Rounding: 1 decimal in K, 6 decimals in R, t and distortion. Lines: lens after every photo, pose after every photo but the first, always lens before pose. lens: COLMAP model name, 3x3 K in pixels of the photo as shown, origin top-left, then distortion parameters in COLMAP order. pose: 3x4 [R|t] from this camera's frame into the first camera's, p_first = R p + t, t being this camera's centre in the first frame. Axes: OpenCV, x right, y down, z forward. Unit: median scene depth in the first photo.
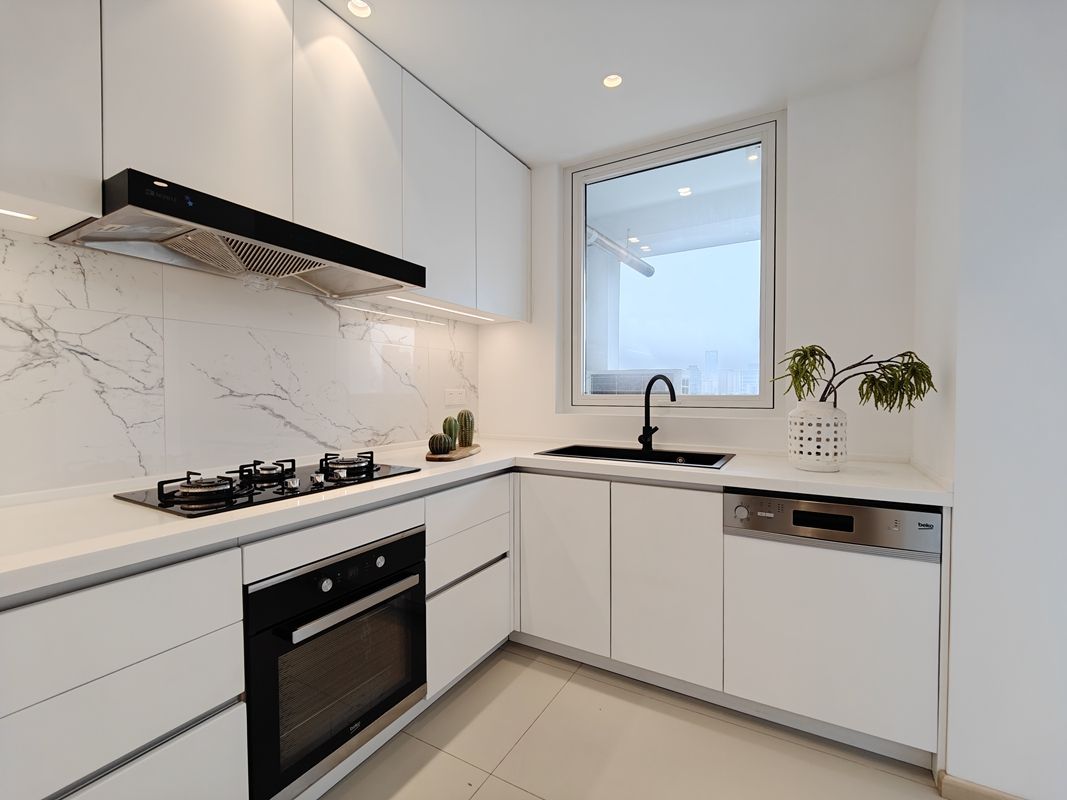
lens RADIAL K [[481.2, 0, 520.5], [0, 481.2, 402.2], [0, 0, 1]] dist [-0.003380, -0.000521]
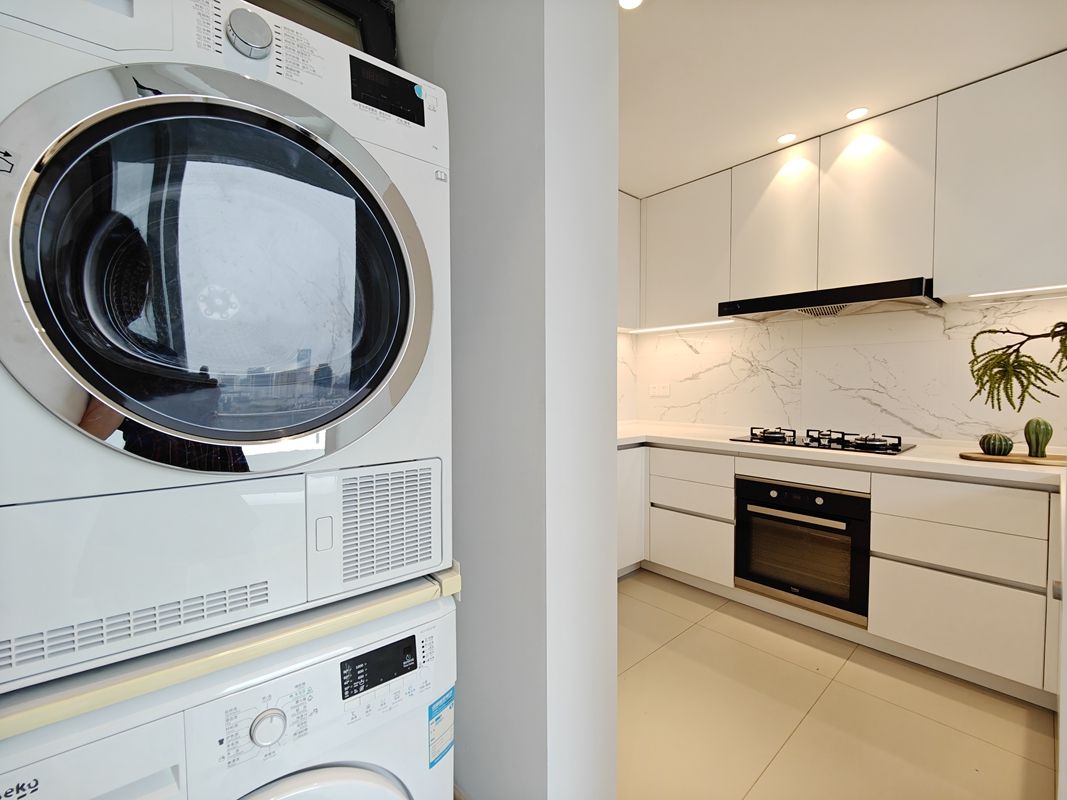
lens RADIAL K [[463.0, 0, 532.4], [0, 463.0, 402.0], [0, 0, 1]] dist [-0.004580, -0.000843]
pose [[-0.313512, 0.044579, -0.948537, 1.114011], [-0.012929, 0.998604, 0.051205, -0.035500], [0.949496, 0.028317, -0.312498, 0.478062]]
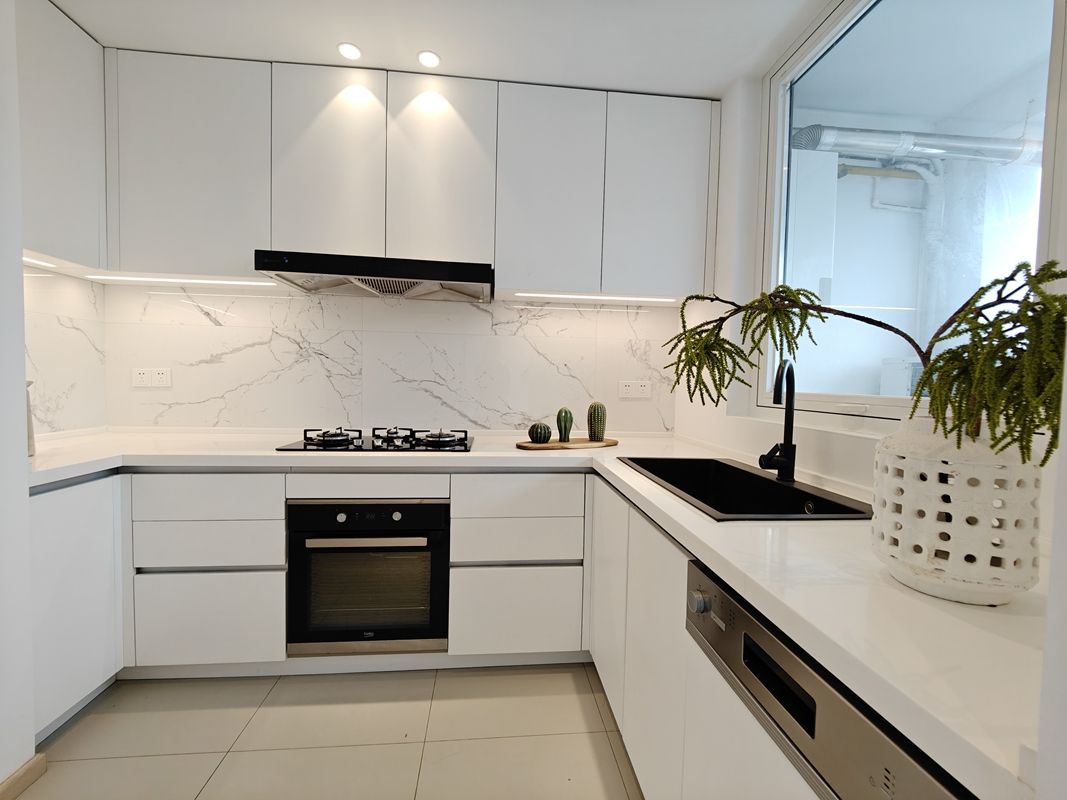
lens RADIAL K [[460.8, 0, 533.5], [0, 460.8, 400.0], [0, 0, 1]] dist [0.027010, -0.026724]
pose [[0.587767, 0.052233, -0.807343, 0.702930], [-0.041932, 0.998539, 0.034075, -0.018600], [0.807943, 0.013825, 0.589098, 0.471744]]
